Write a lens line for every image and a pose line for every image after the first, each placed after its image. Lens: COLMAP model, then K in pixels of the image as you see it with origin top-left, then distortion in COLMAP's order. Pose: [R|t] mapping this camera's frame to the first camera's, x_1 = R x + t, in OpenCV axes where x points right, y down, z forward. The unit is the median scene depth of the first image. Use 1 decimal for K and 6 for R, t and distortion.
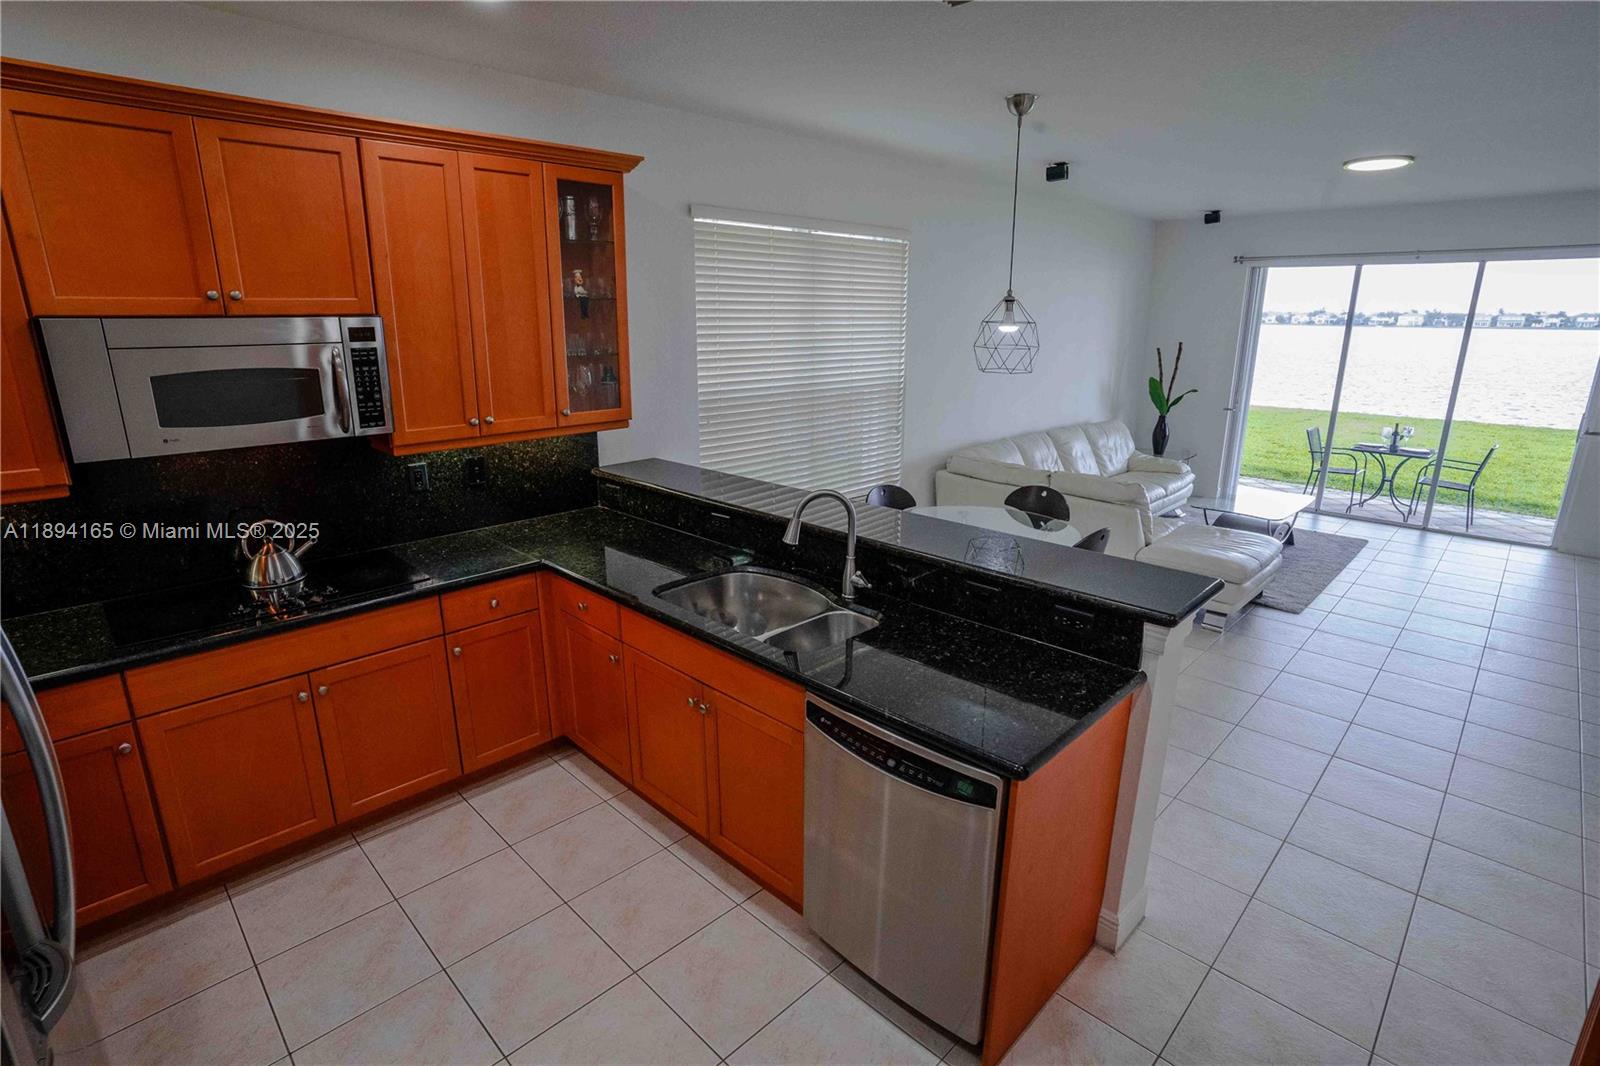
lens RADIAL K [[787.8, 0, 804.9], [0, 787.8, 534.6], [0, 0, 1]] dist [-0.048763, 0.019550]
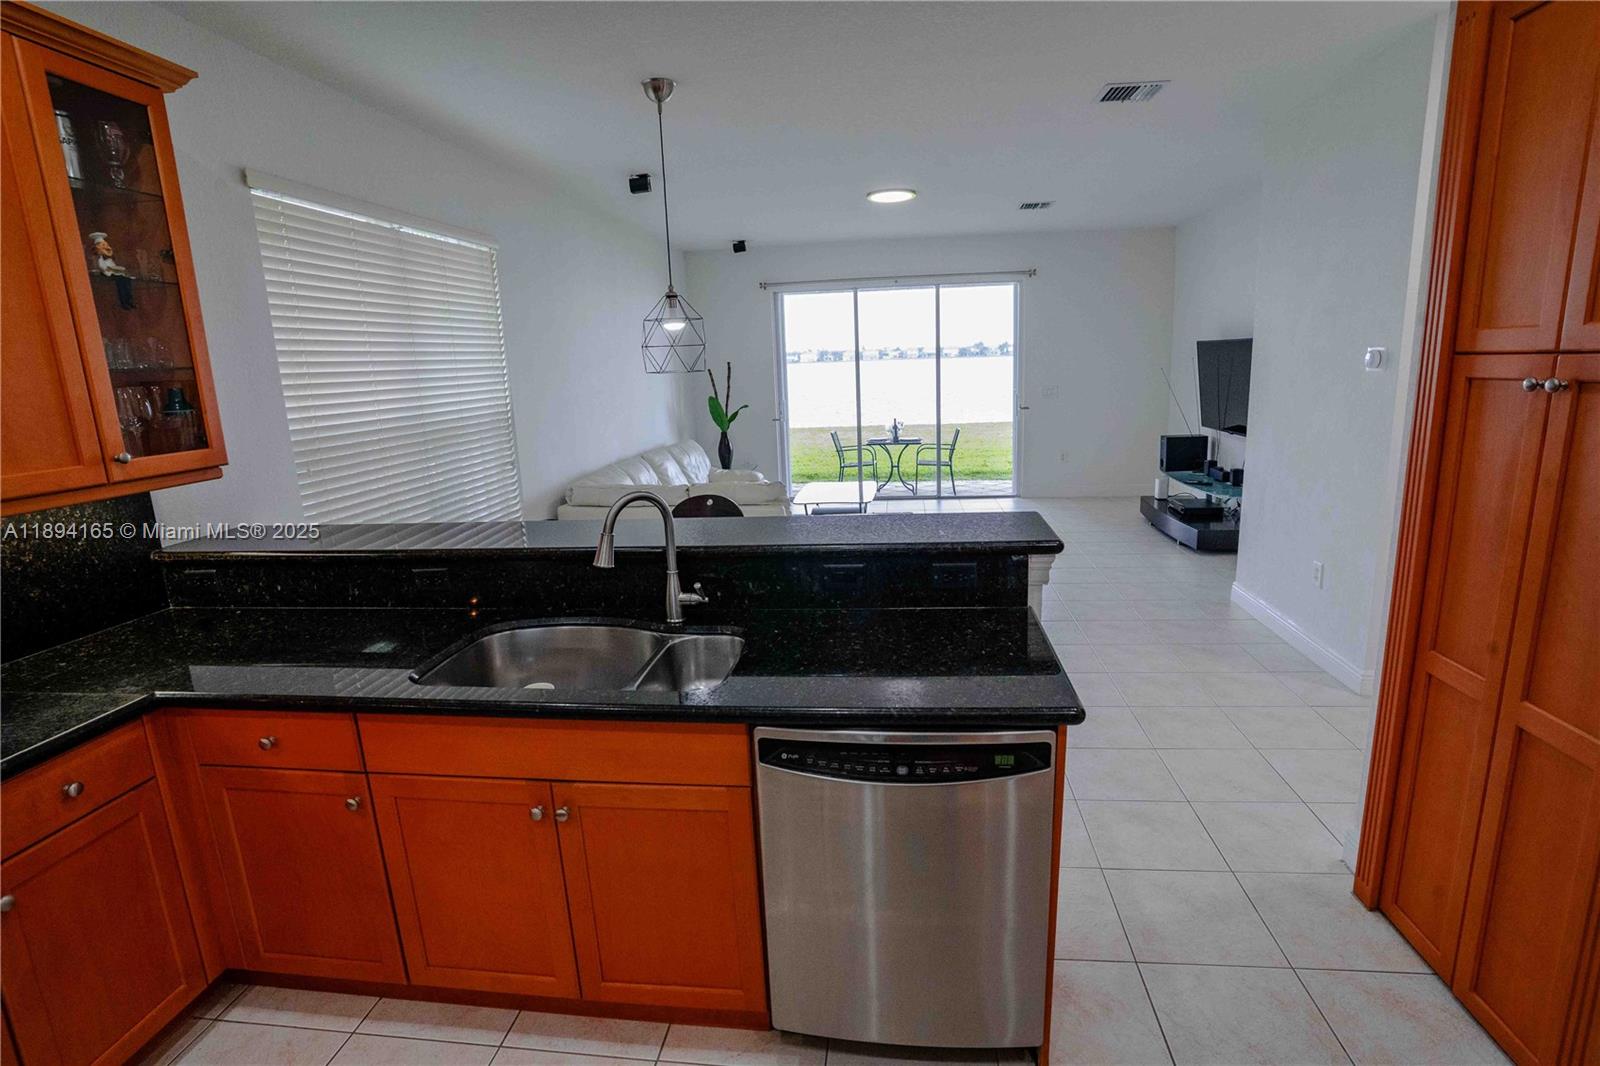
lens RADIAL K [[787.8, 0, 804.8], [0, 787.8, 534.1], [0, 0, 1]] dist [-0.048763, 0.019550]
pose [[0.794416, -0.167047, 0.583951, -0.237614], [0.206493, 0.978448, -0.001018, 0.015375], [-0.571195, 0.121391, 0.811788, 0.204484]]
